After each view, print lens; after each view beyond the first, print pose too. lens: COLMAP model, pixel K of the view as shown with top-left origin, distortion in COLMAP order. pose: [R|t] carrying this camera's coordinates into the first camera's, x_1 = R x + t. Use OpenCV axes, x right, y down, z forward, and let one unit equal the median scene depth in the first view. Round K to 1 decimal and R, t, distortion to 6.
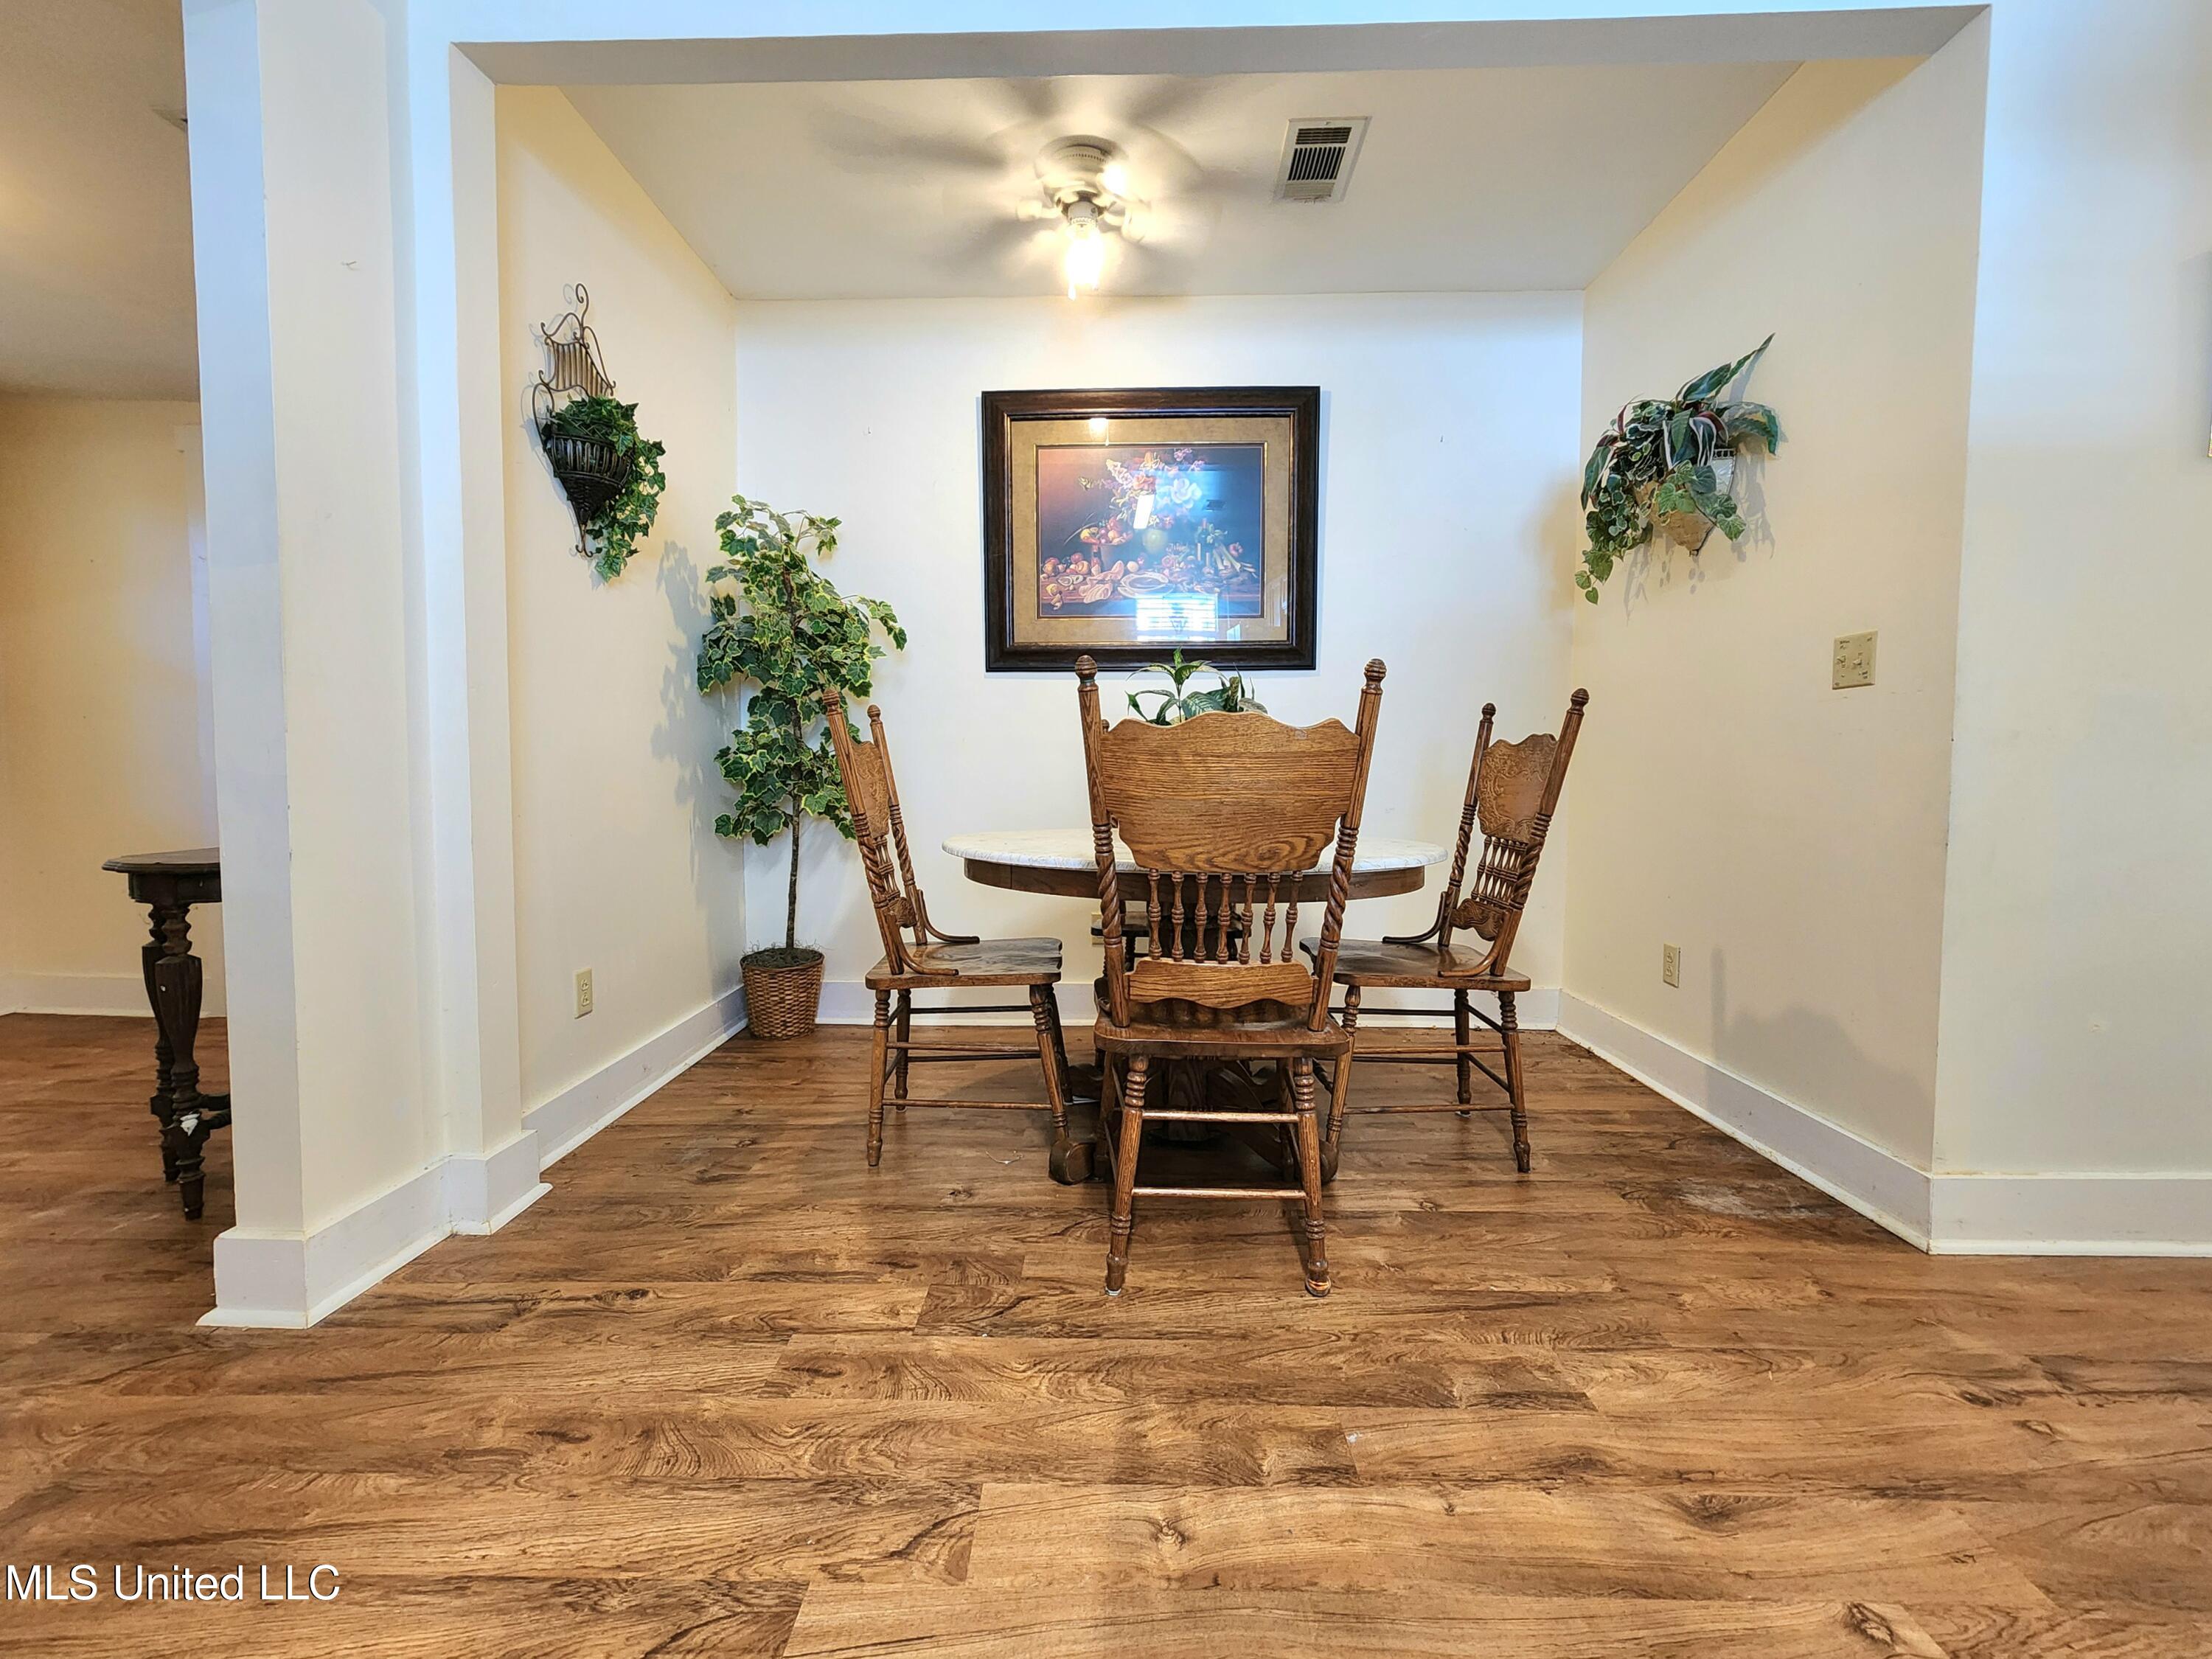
lens RADIAL K [[957.3, 0, 1104.8], [0, 957.3, 819.8], [0, 0, 1]] dist [0.000607, -0.000264]
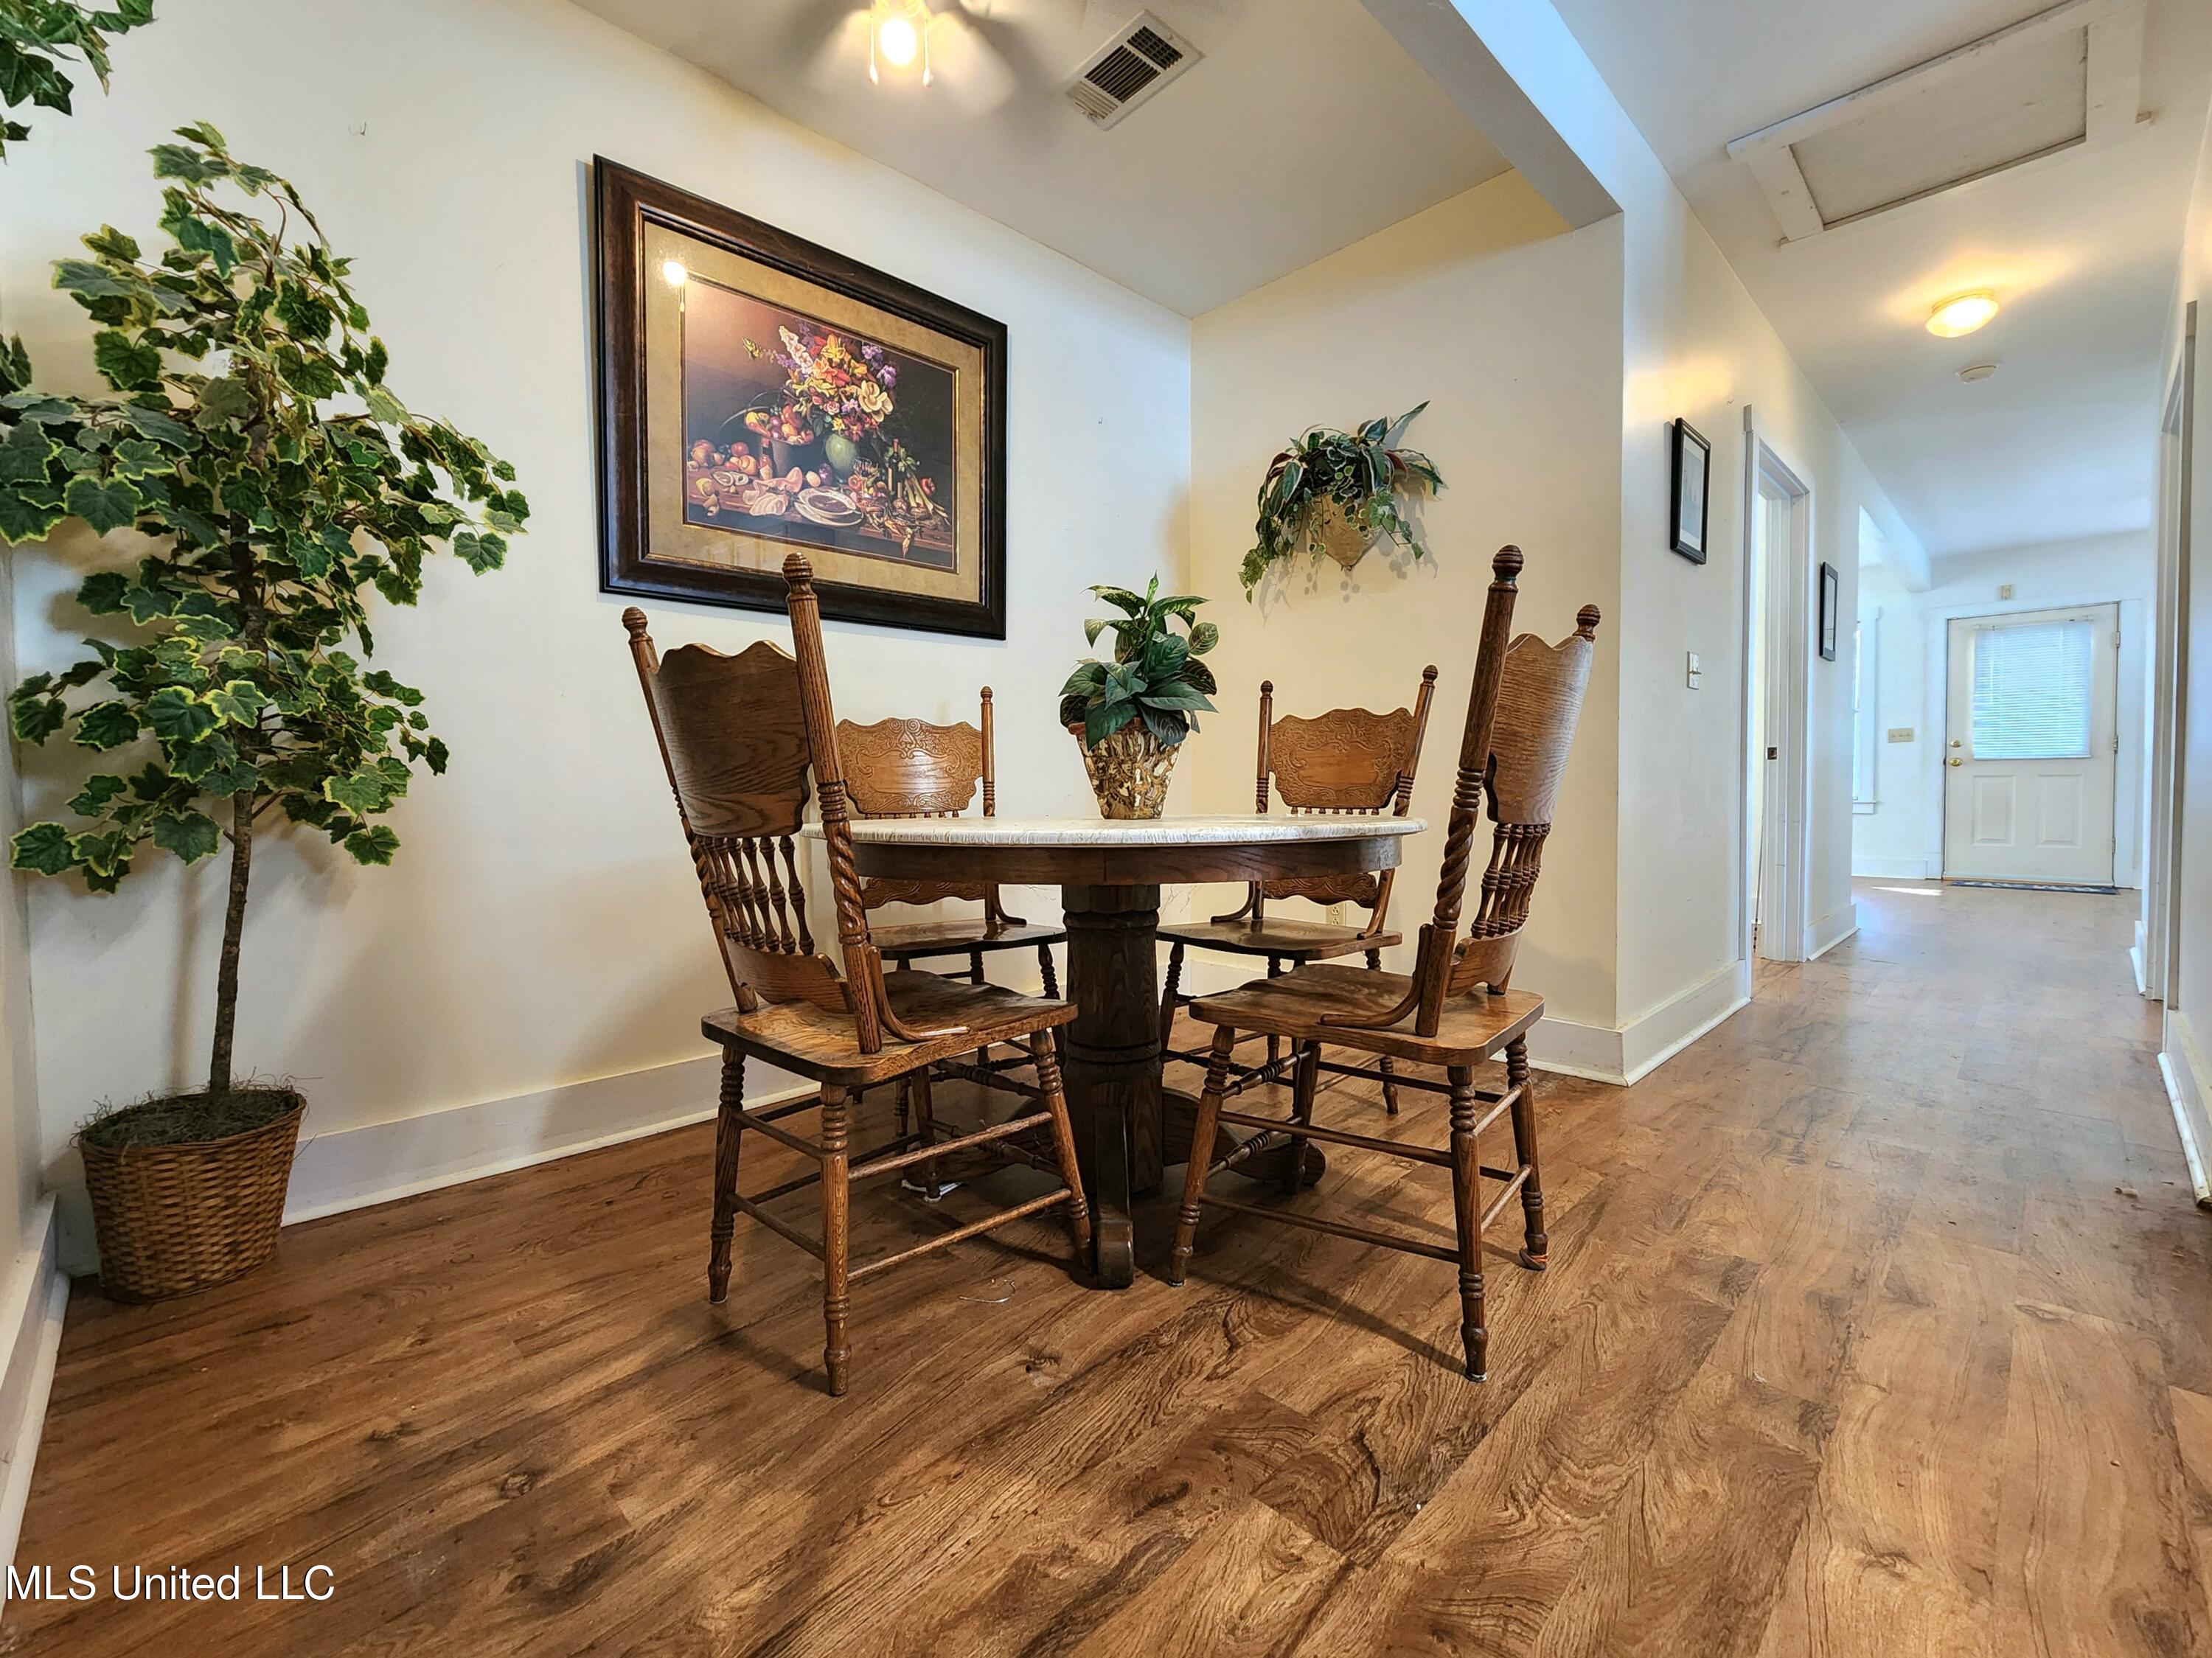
lens RADIAL K [[957.2, 0, 1104.8], [0, 957.2, 819.3], [0, 0, 1]] dist [0.000607, -0.000264]
pose [[0.687138, -0.033679, 0.725746, -0.439855], [0.049478, 0.998775, -0.000496, 0.018079], [-0.724840, 0.036249, 0.687963, 0.384979]]
